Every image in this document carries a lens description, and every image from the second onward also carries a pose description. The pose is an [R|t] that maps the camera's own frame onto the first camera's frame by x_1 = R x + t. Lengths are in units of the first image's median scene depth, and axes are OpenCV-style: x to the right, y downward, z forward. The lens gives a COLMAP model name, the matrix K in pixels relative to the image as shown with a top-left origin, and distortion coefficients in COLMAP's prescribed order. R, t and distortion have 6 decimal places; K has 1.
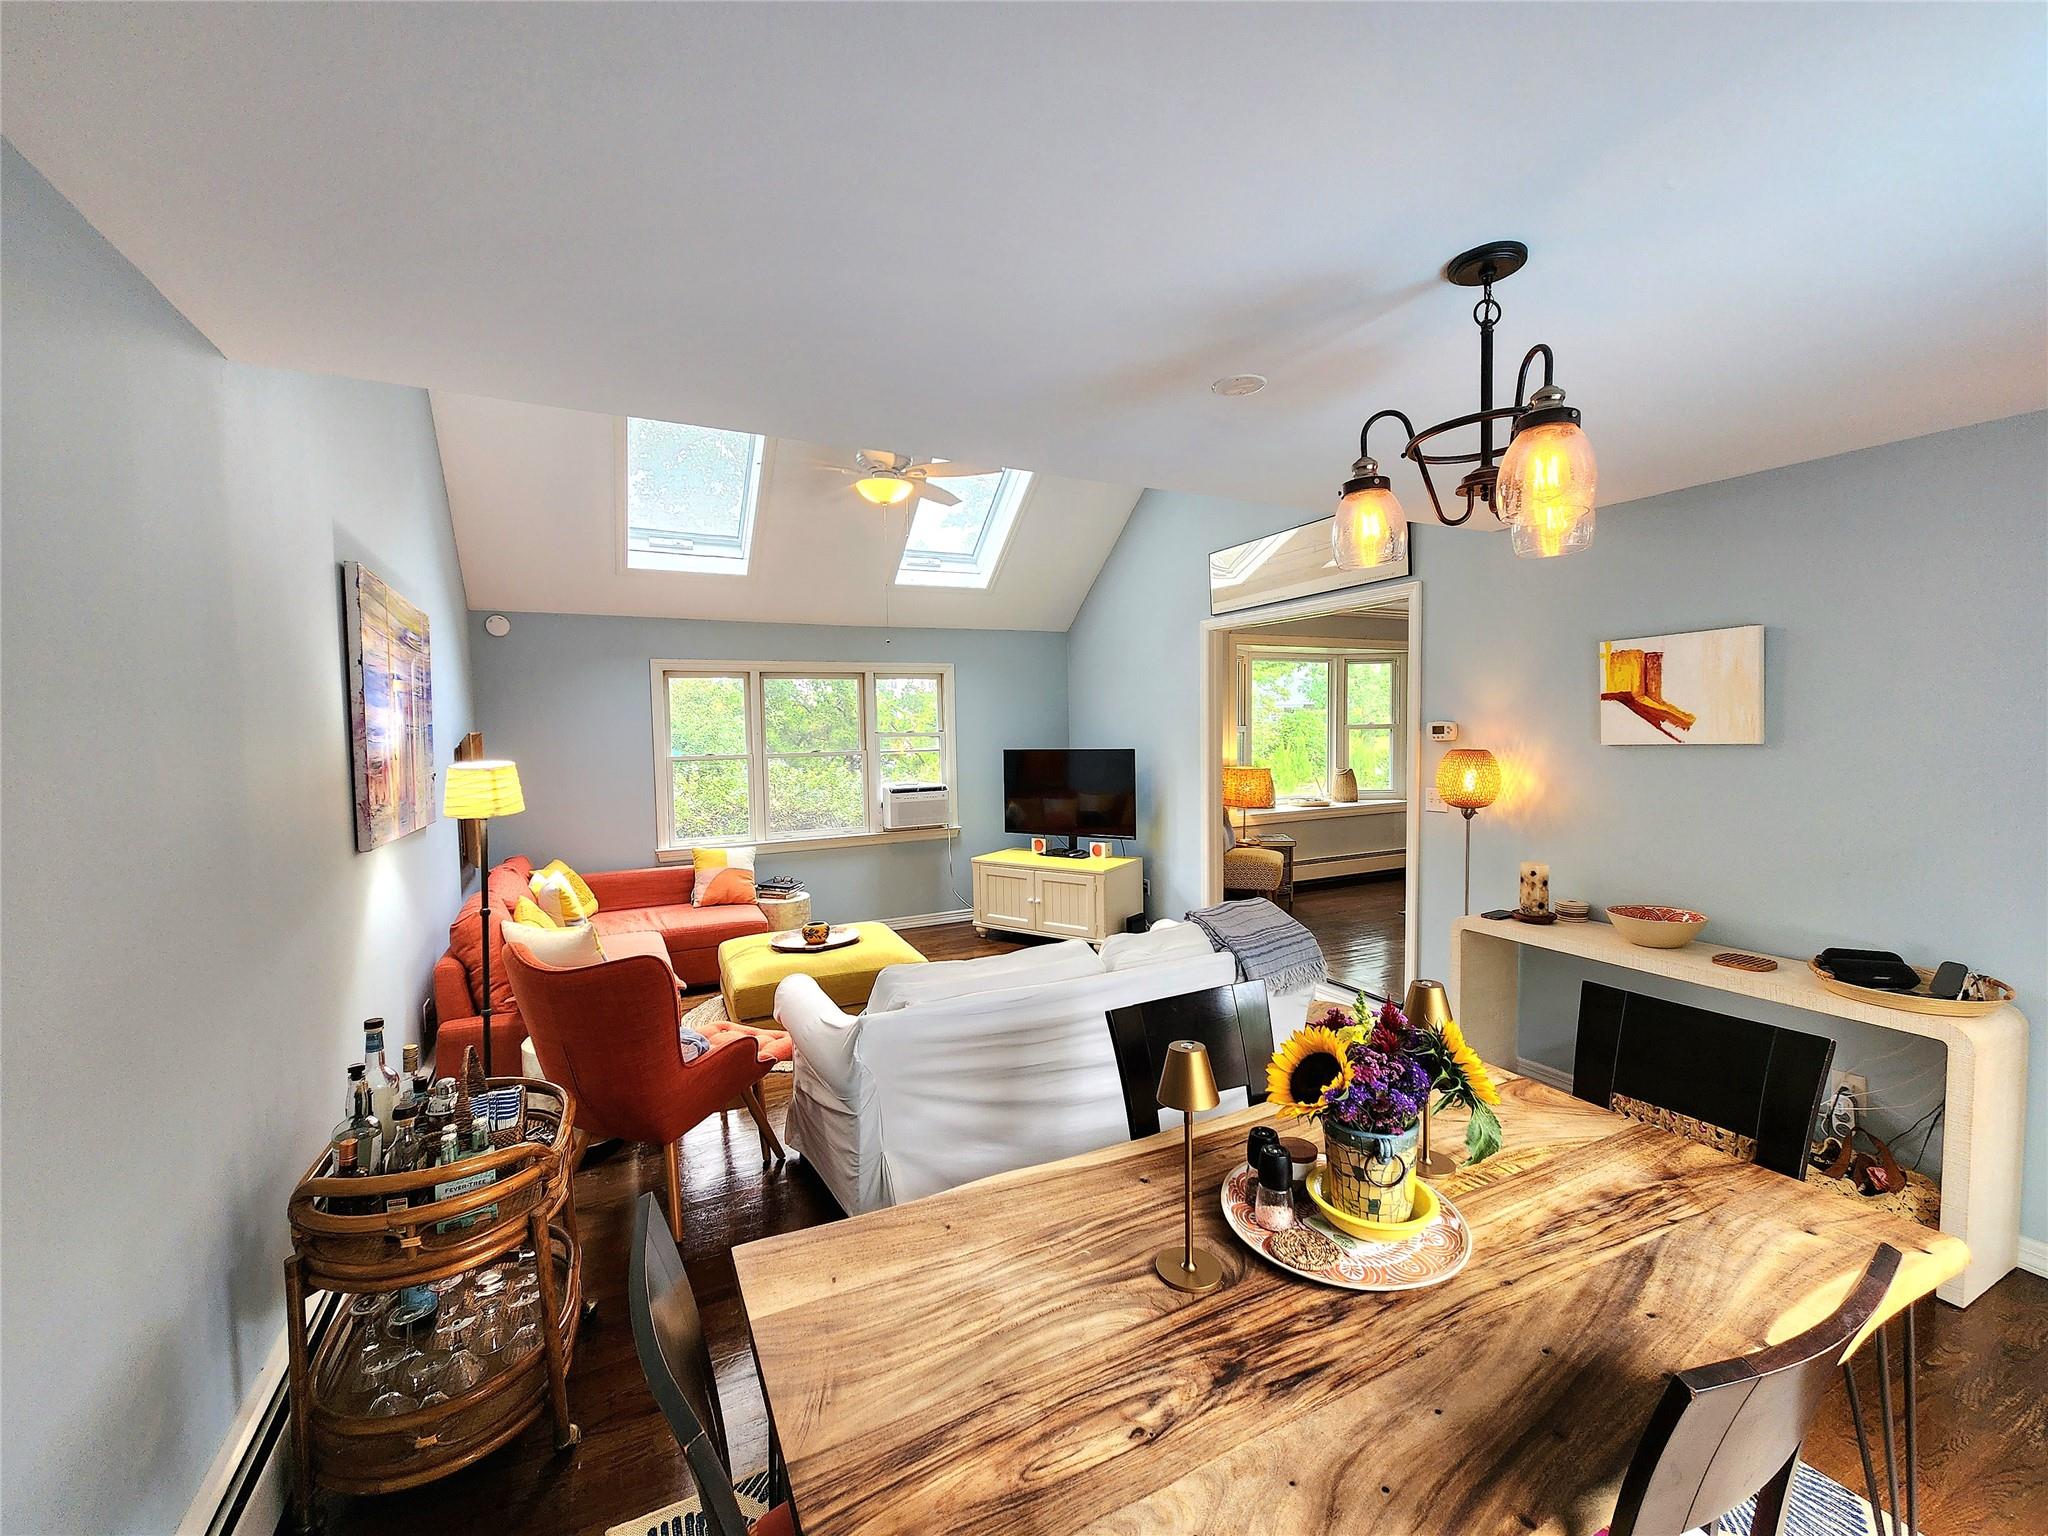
lens RADIAL K [[843.5, 0, 1021.0], [0, 843.5, 775.8], [0, 0, 1]] dist [0.006192, 0.000906]
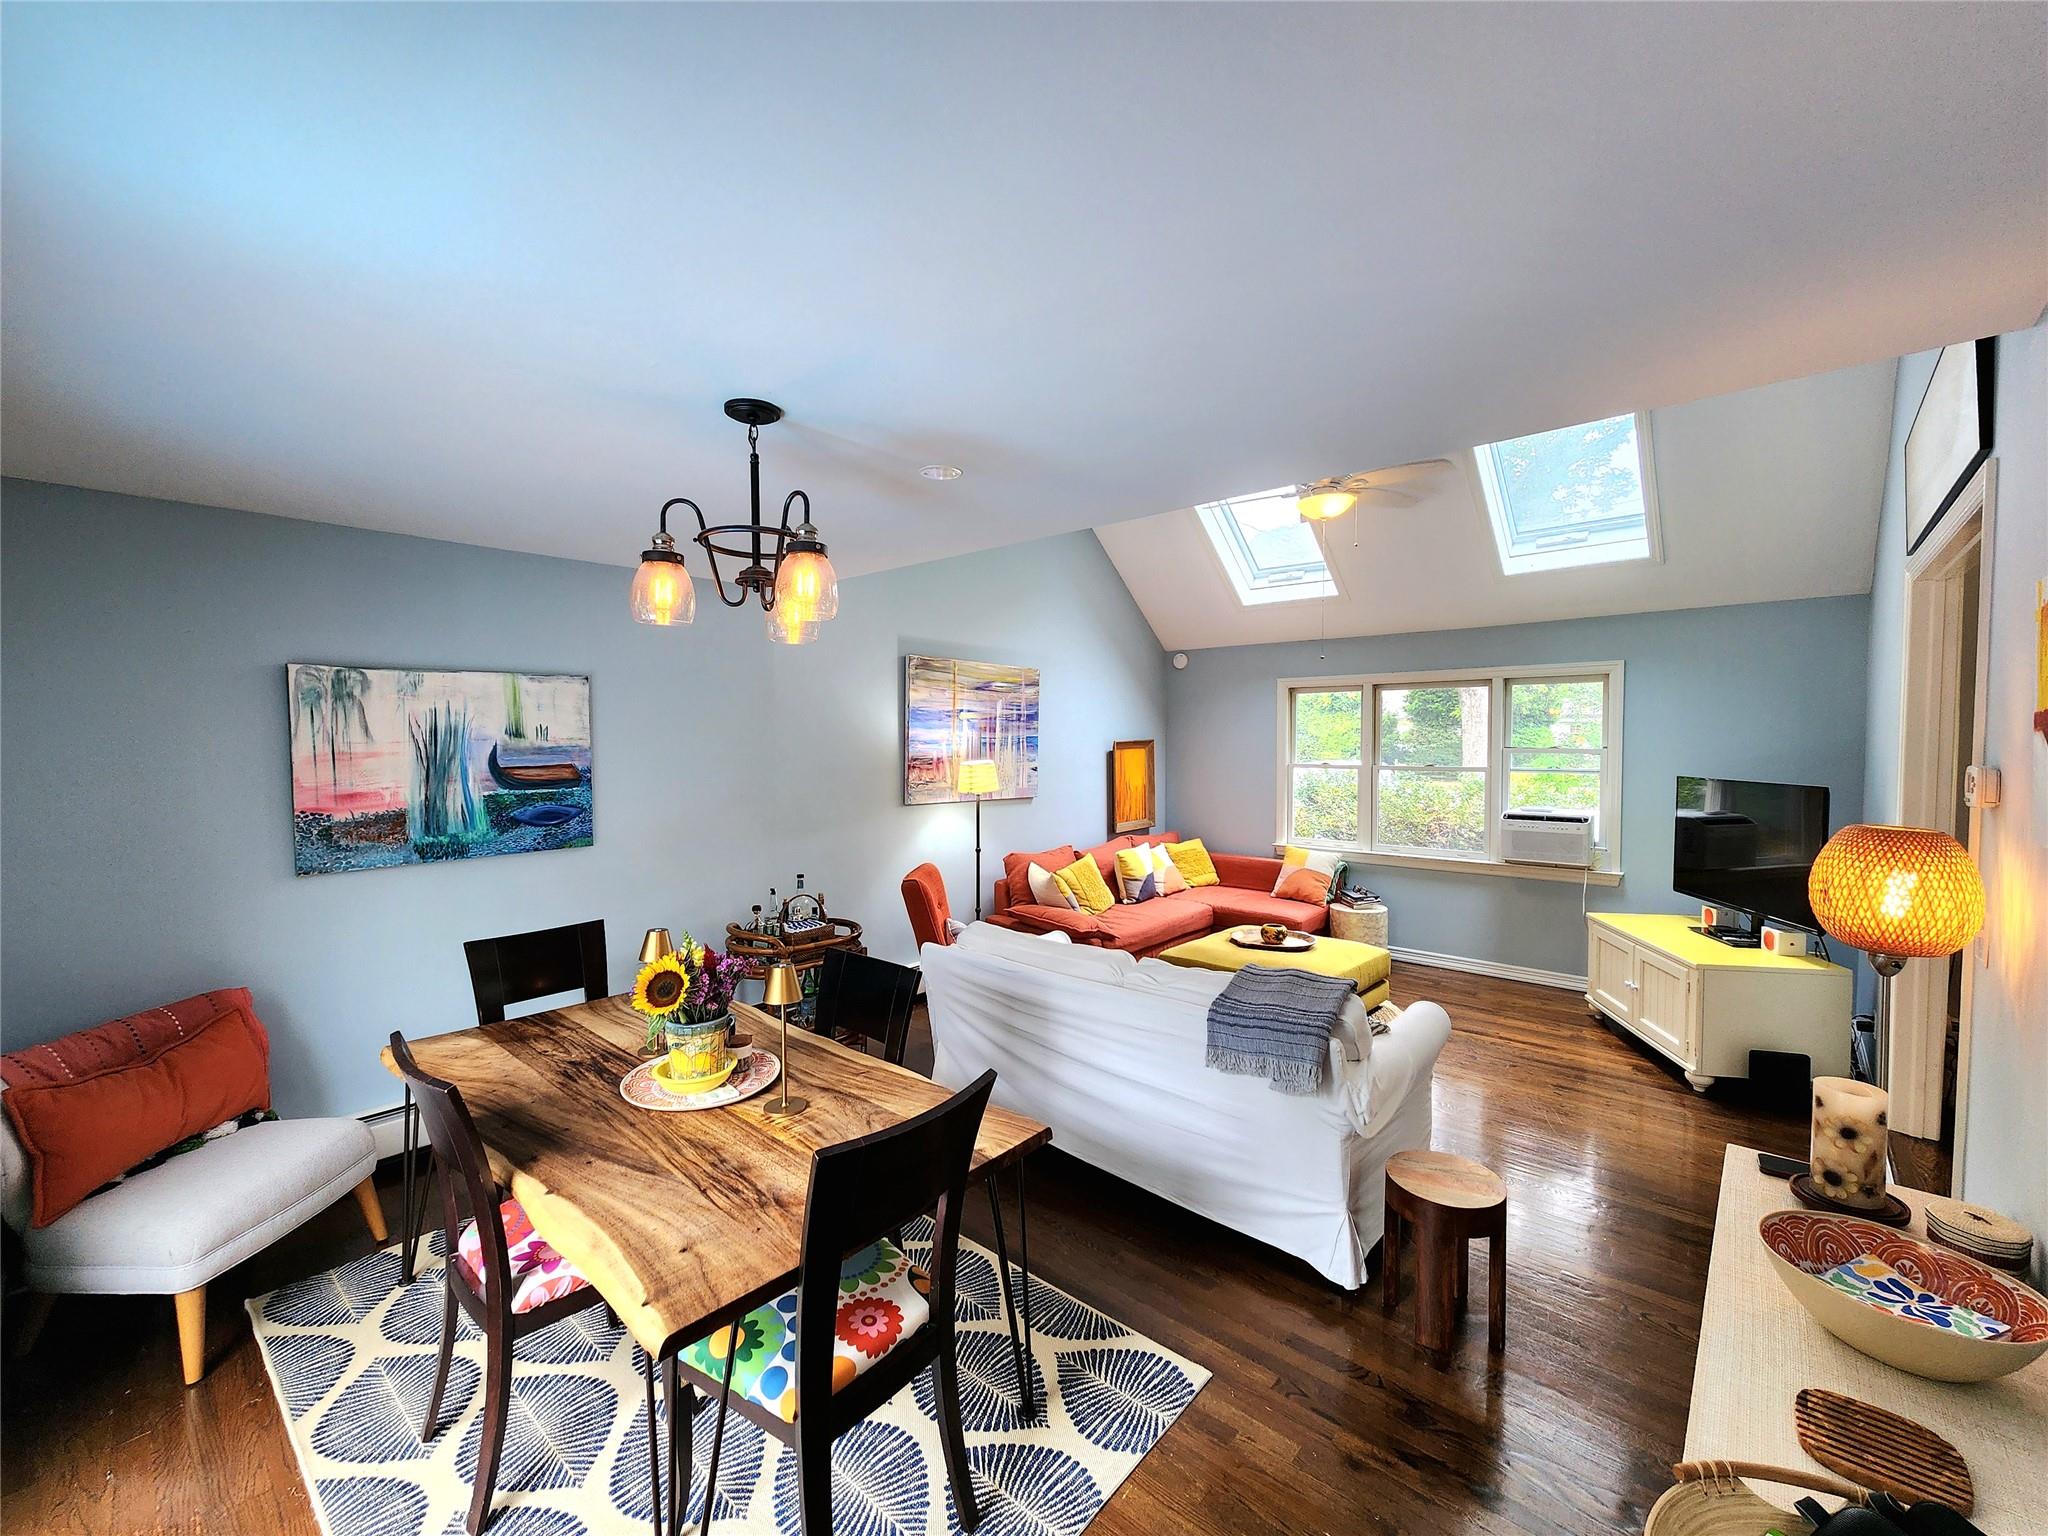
lens RADIAL K [[843.5, 0, 1020.3], [0, 843.5, 760.1], [0, 0, 1]] dist [0.006192, 0.000906]
pose [[0.365308, 0.045722, -0.929763, 0.517260], [-0.061349, 0.997804, 0.024963, -0.033632], [0.928863, 0.047921, 0.367310, 0.245139]]
